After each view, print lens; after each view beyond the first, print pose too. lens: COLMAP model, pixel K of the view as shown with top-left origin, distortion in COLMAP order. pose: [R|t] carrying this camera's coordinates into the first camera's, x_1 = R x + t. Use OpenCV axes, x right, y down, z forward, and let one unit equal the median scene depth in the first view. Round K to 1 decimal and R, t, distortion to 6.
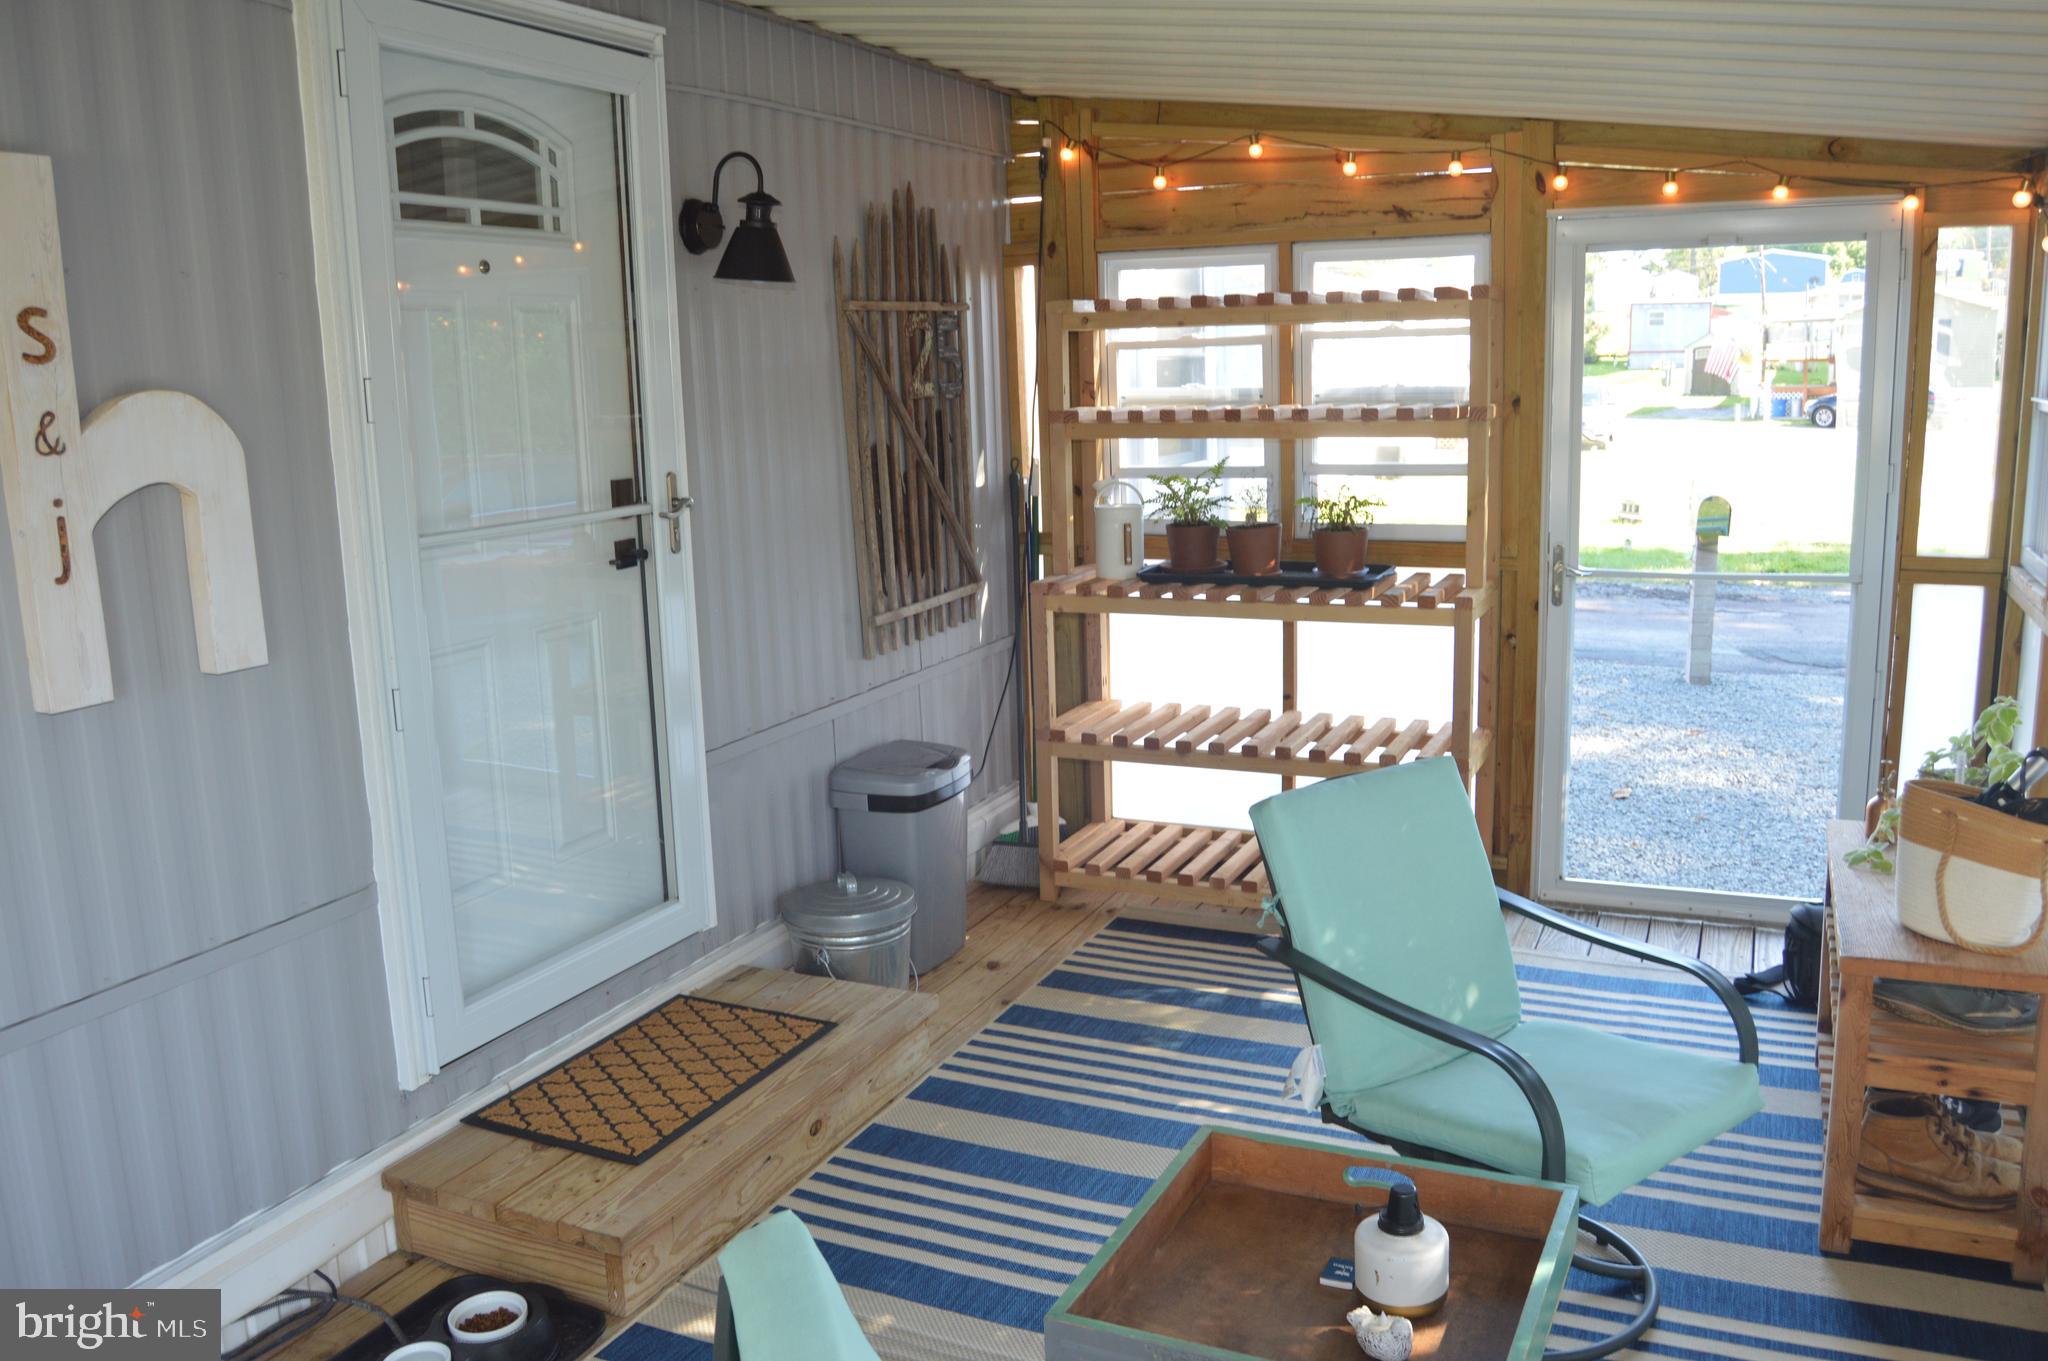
lens RADIAL K [[1628.2, 0, 1003.6], [0, 1628.2, 669.7], [0, 0, 1]] dist [-0.090495, 0.034907]
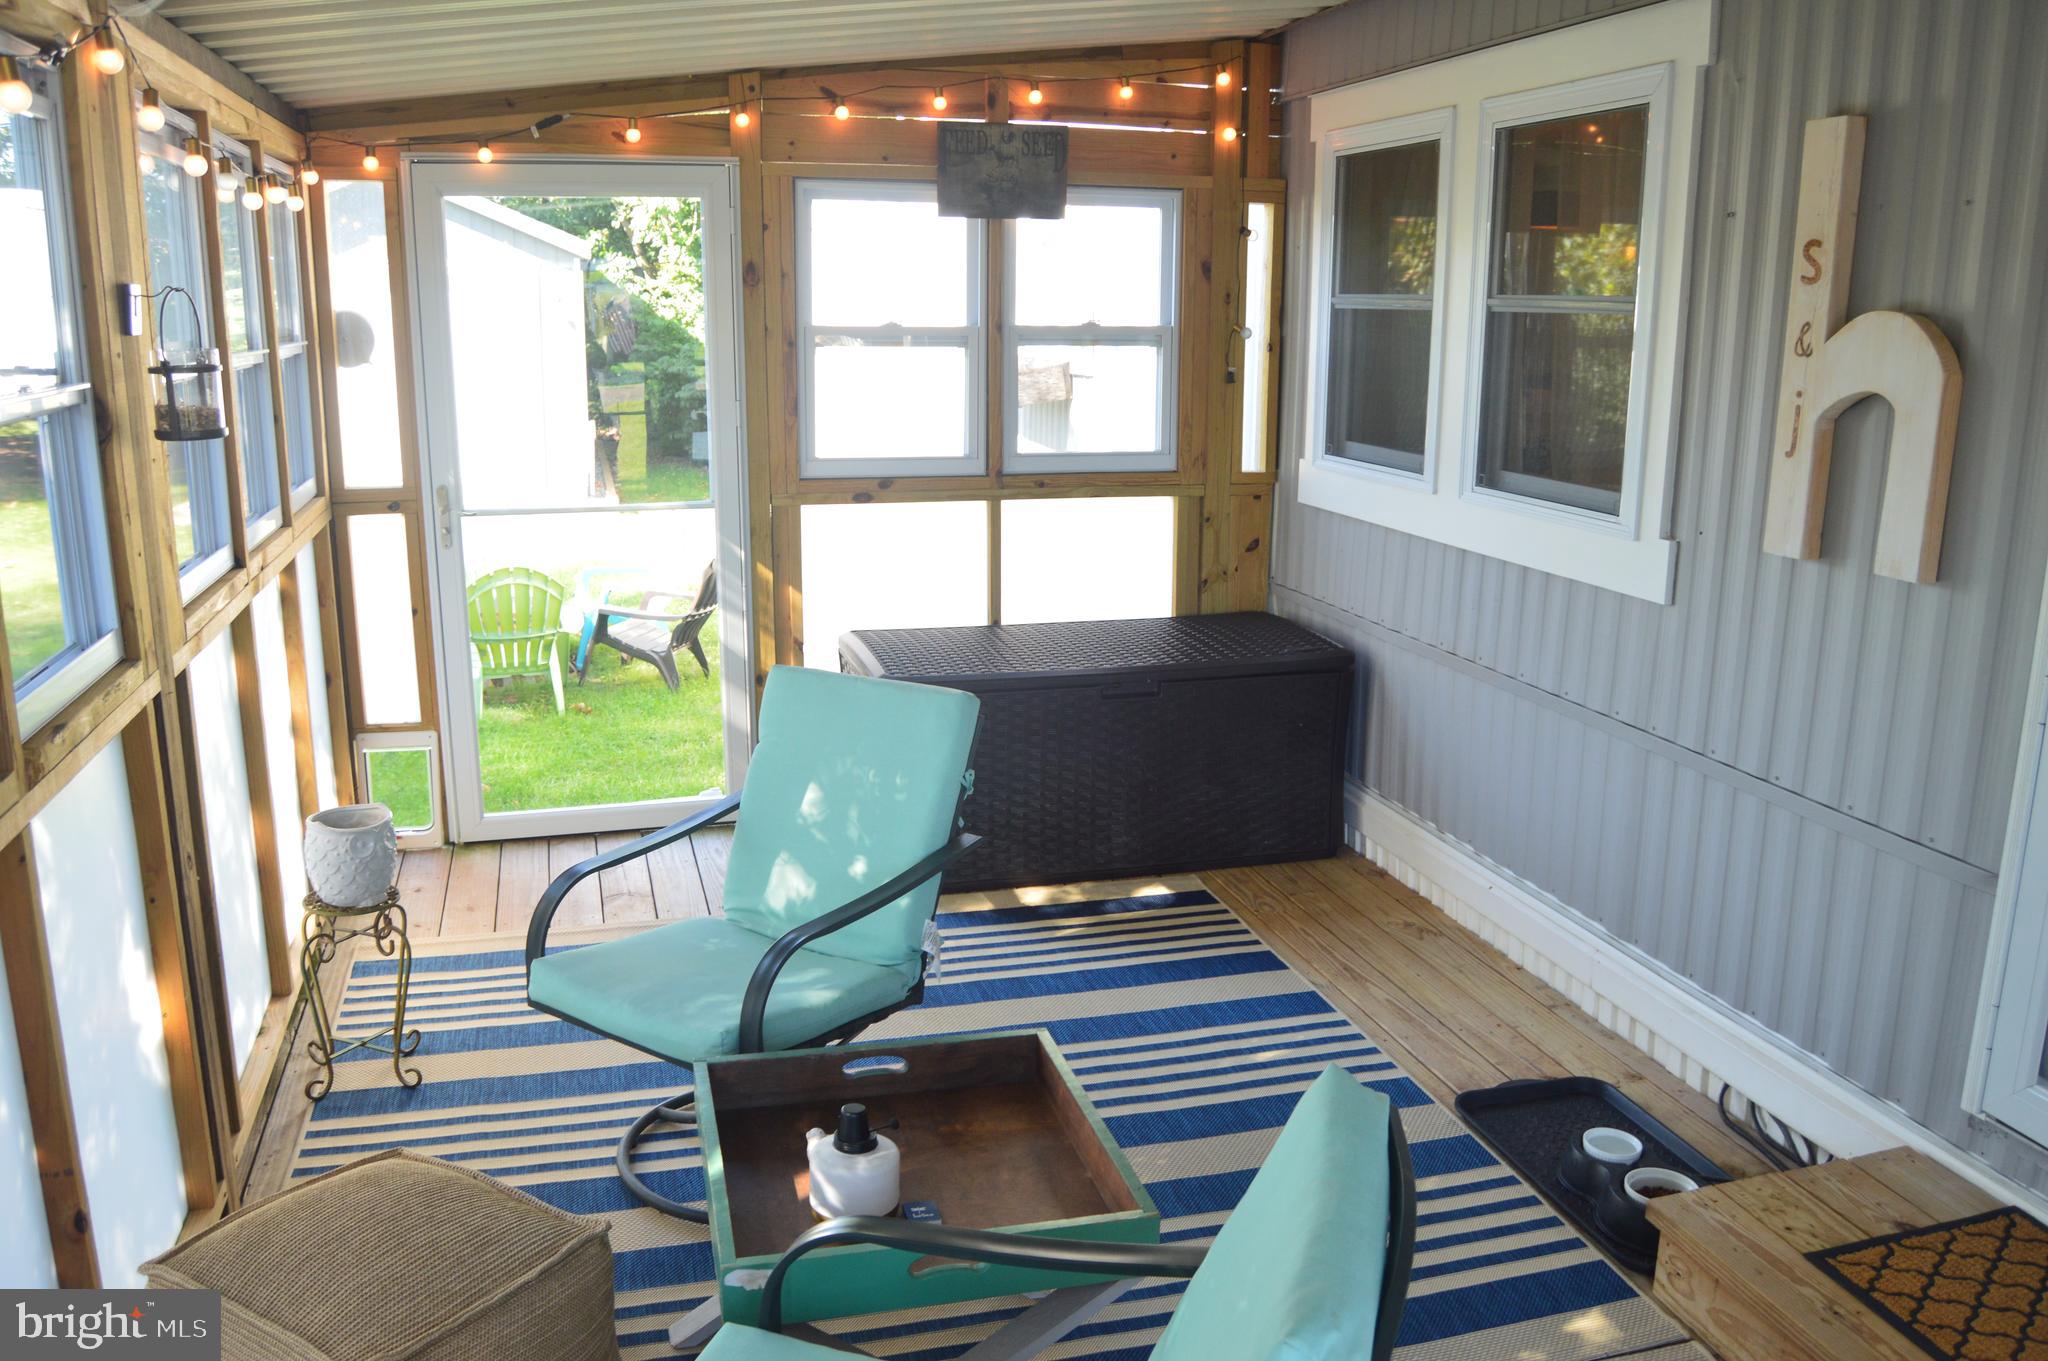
lens RADIAL K [[1628.2, 0, 1009.3], [0, 1628.2, 694.4], [0, 0, 1]] dist [-0.090495, 0.034907]
pose [[-0.762098, 0.159995, -0.627381, 0.733655], [-0.123188, 0.915456, 0.383100, -0.296291], [0.635634, 0.369245, -0.677958, 1.550290]]
